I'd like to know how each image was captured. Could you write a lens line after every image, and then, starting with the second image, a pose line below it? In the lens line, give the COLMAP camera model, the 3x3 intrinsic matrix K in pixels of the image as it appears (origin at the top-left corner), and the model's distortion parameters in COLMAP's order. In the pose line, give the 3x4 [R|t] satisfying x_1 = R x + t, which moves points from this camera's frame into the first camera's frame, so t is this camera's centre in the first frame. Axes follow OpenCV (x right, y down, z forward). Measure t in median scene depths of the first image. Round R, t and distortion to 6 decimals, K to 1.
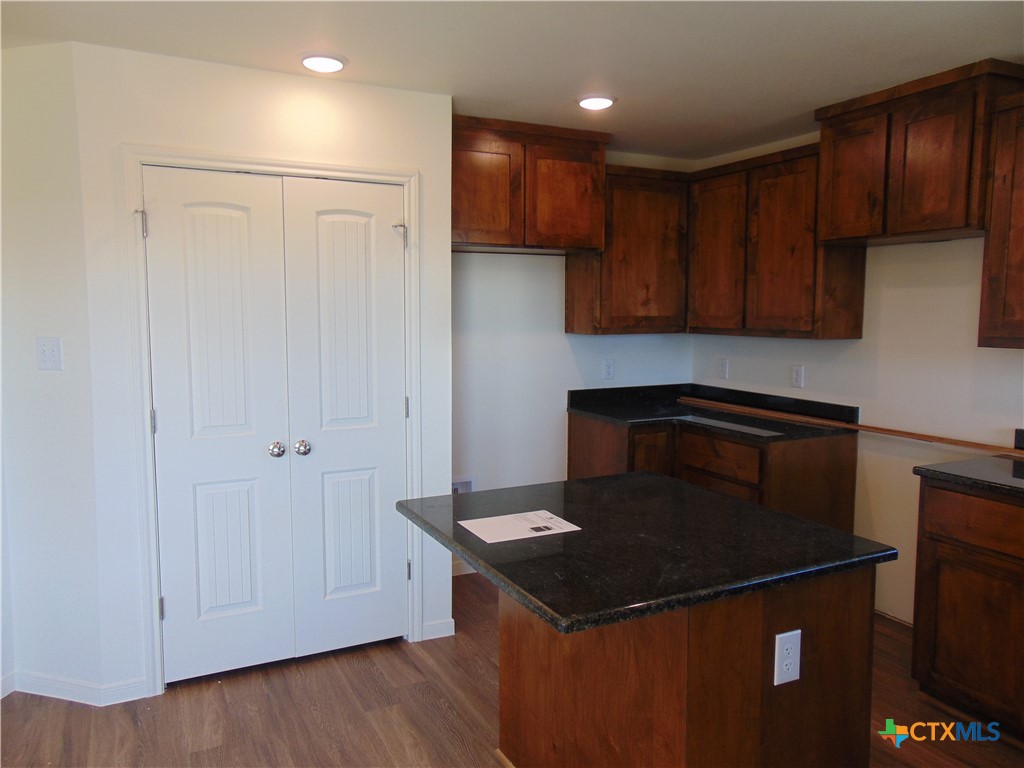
lens RADIAL K [[767.7, 0, 512.1], [0, 767.7, 382.1], [0, 0, 1]] dist [-0.027081, 0.064652]
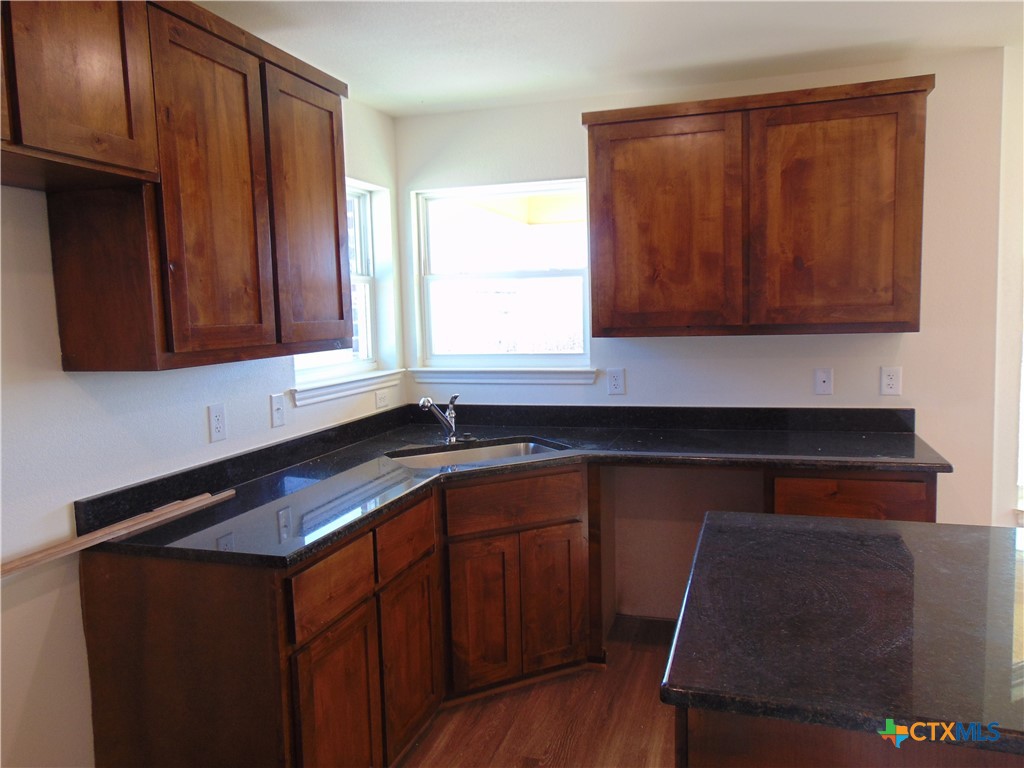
lens RADIAL K [[767.7, 0, 510.8], [0, 767.7, 385.0], [0, 0, 1]] dist [-0.027081, 0.064652]
pose [[-0.711868, -0.050890, 0.700467, -0.030887], [0.094685, 0.981311, 0.167519, -0.085646], [-0.695902, 0.185575, -0.693745, 0.941220]]
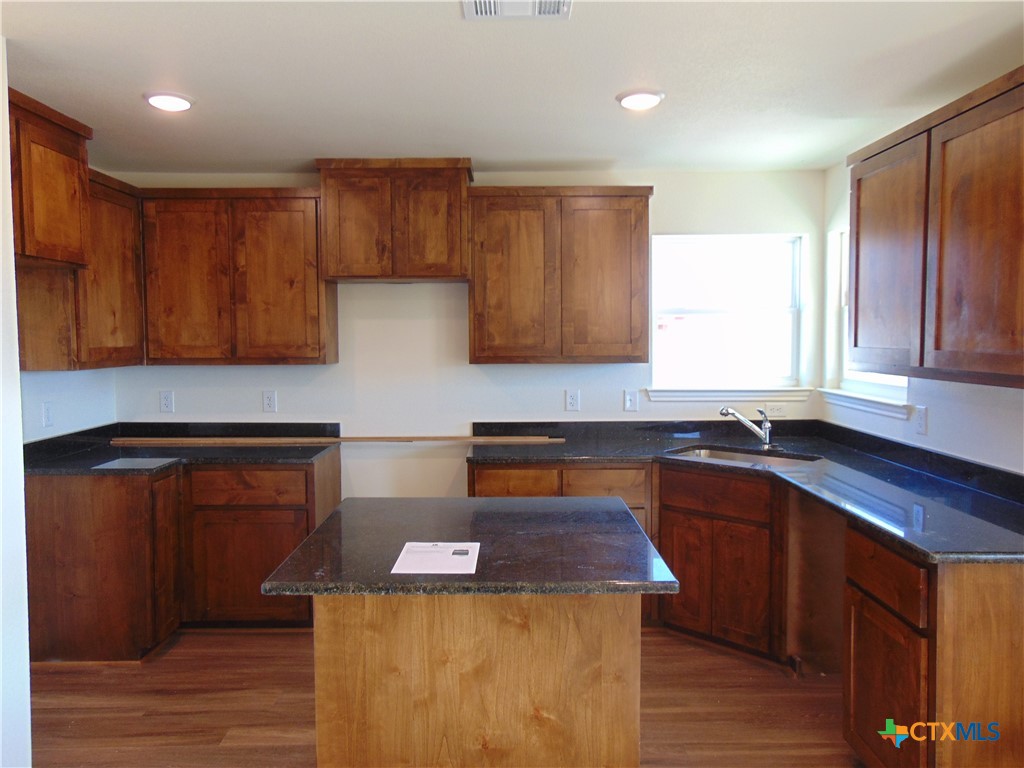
lens RADIAL K [[767.7, 0, 512.1], [0, 767.7, 383.1], [0, 0, 1]] dist [-0.027081, 0.064652]
pose [[0.442457, -0.059935, 0.894785, -0.443964], [0.090859, 0.995626, 0.021762, -0.026718], [-0.892175, 0.071670, 0.445967, 0.247420]]
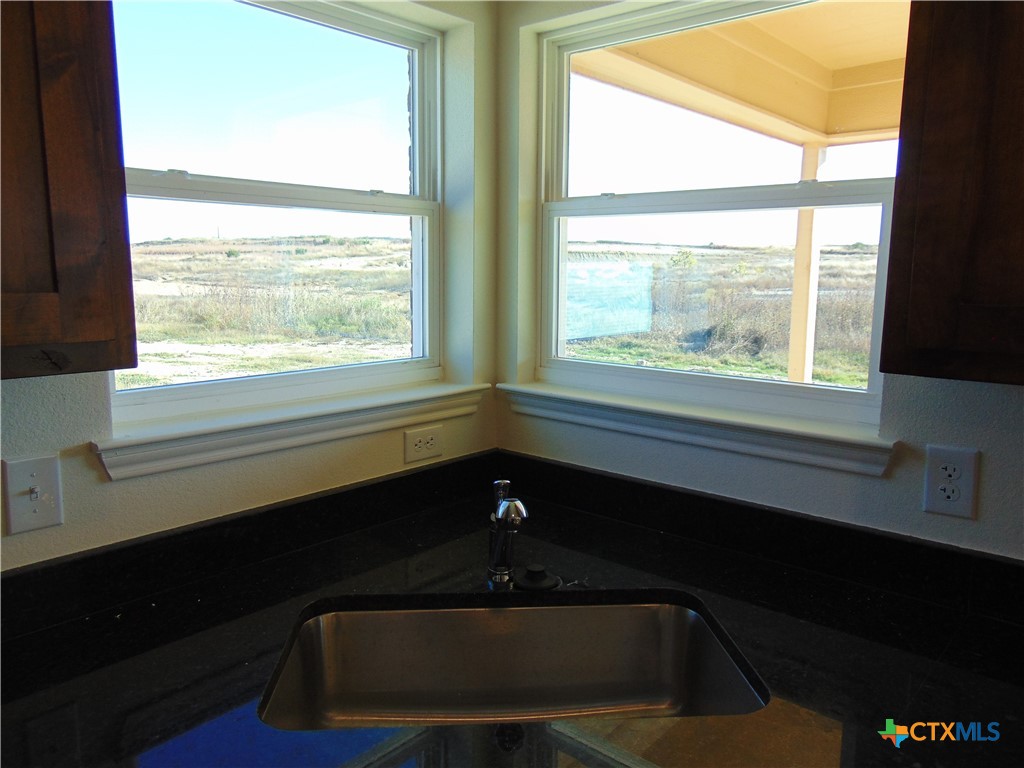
lens RADIAL K [[767.7, 0, 510.3], [0, 767.7, 387.1], [0, 0, 1]] dist [-0.027081, 0.064652]
pose [[-0.367552, -0.145981, 0.918474, 0.282153], [0.080967, 0.978831, 0.187975, -0.046781], [-0.926472, 0.143457, -0.347952, 0.517164]]
